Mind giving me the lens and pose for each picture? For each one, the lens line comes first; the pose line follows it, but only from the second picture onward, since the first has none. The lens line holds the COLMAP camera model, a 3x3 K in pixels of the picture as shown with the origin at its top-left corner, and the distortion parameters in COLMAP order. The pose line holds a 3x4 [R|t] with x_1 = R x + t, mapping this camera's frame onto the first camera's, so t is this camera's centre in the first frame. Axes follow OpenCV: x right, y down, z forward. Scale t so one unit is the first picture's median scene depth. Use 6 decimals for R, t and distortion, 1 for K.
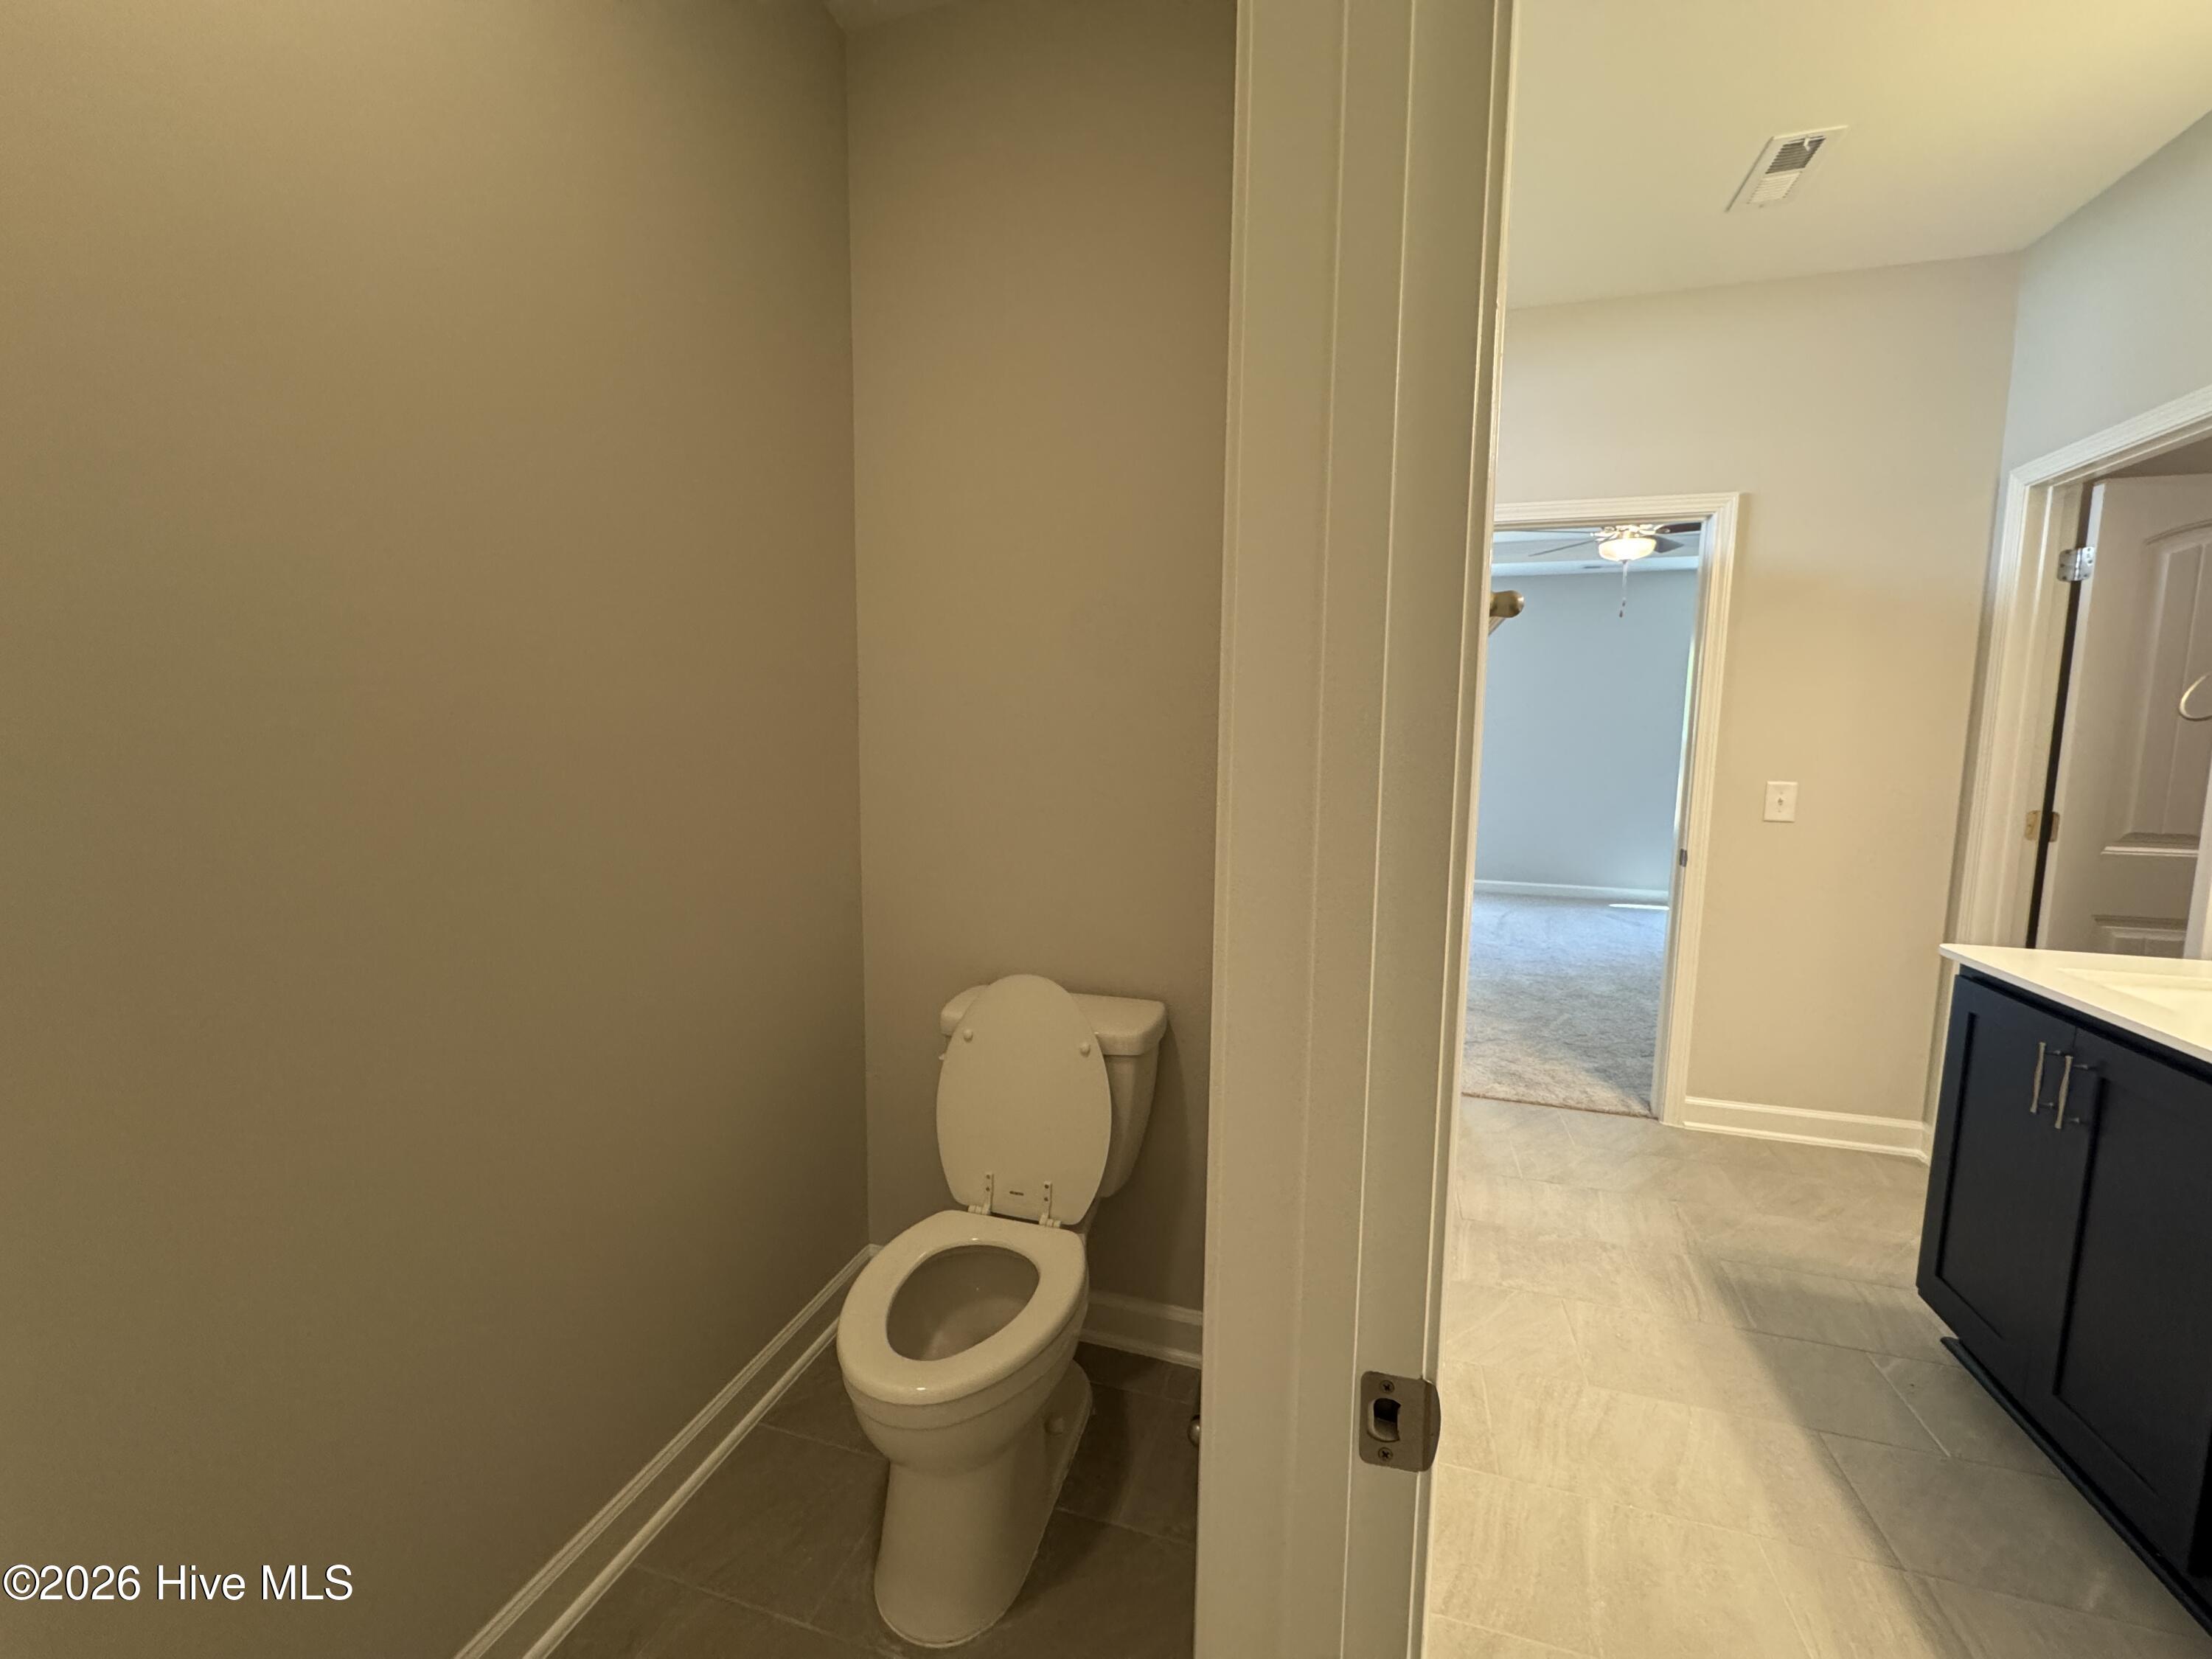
lens RADIAL K [[883.2, 0, 1103.8], [0, 883.2, 826.2], [0, 0, 1]] dist [-0.002463, 0.000105]
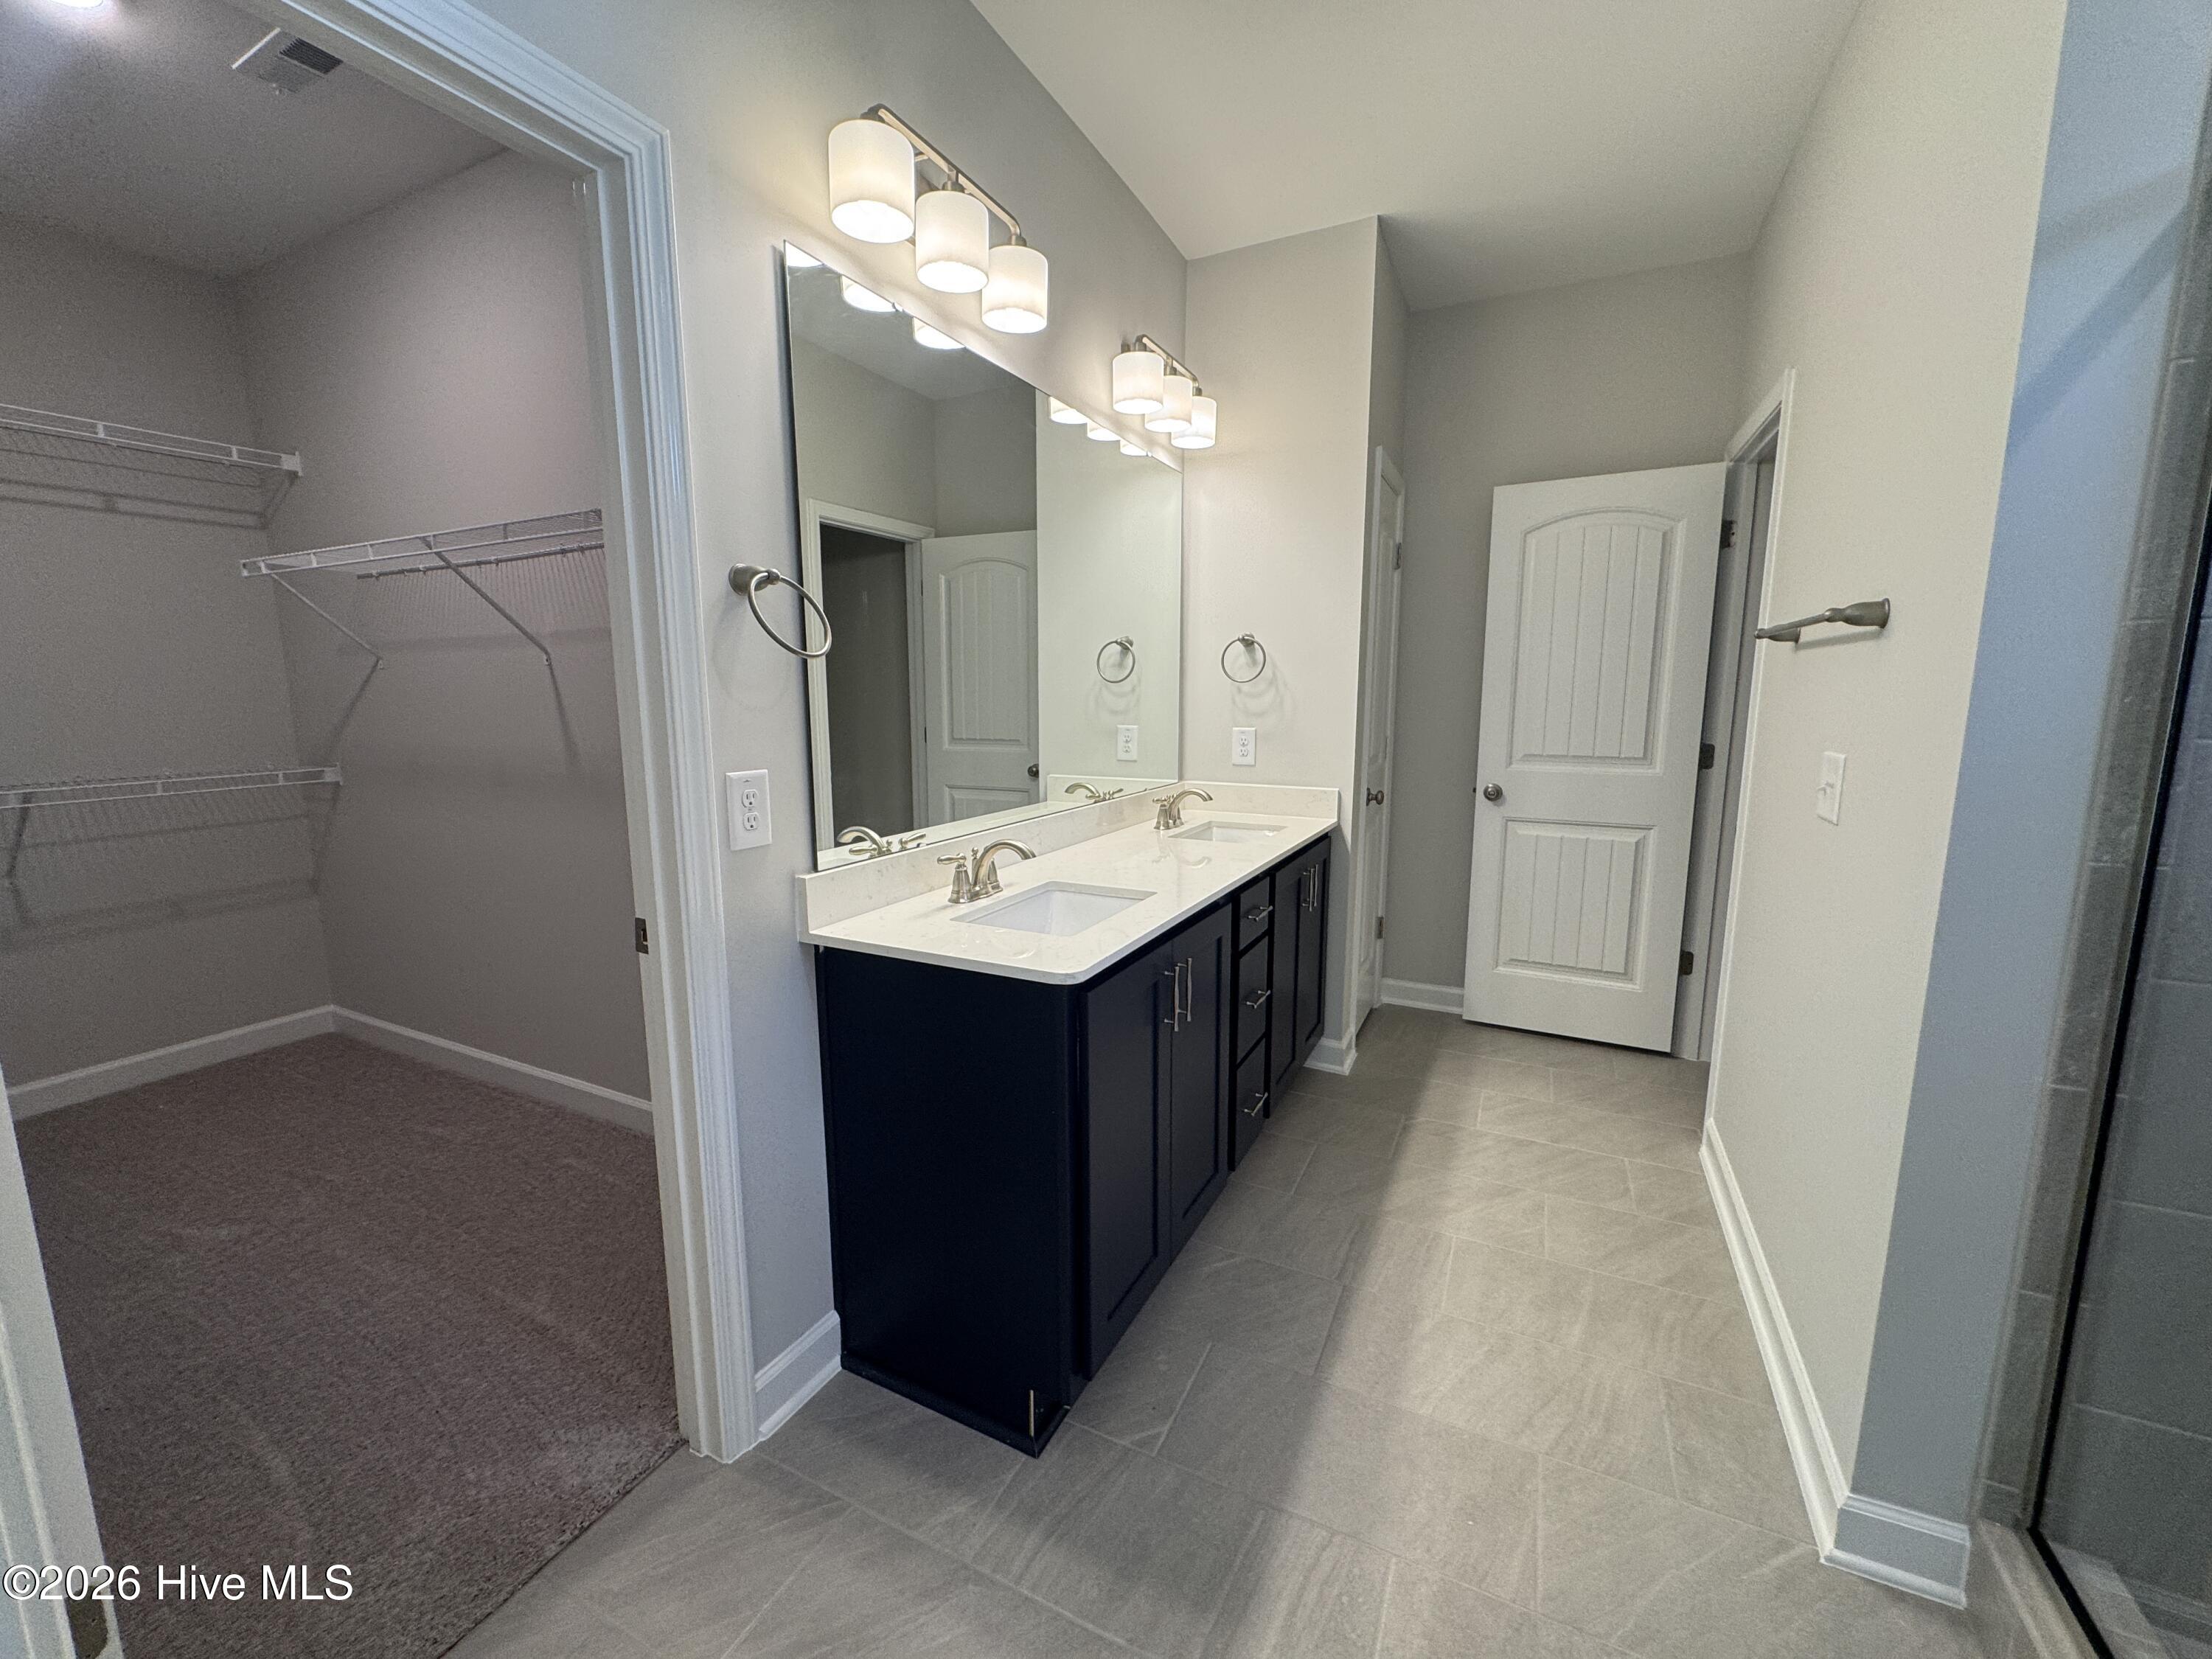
lens RADIAL K [[883.2, 0, 1103.8], [0, 883.2, 826.2], [0, 0, 1]] dist [-0.002463, 0.000105]
pose [[-0.987215, -0.032163, 0.156116, 0.569544], [0.008589, 0.967274, 0.253589, -0.113957], [-0.159163, 0.251688, -0.954631, 1.154746]]
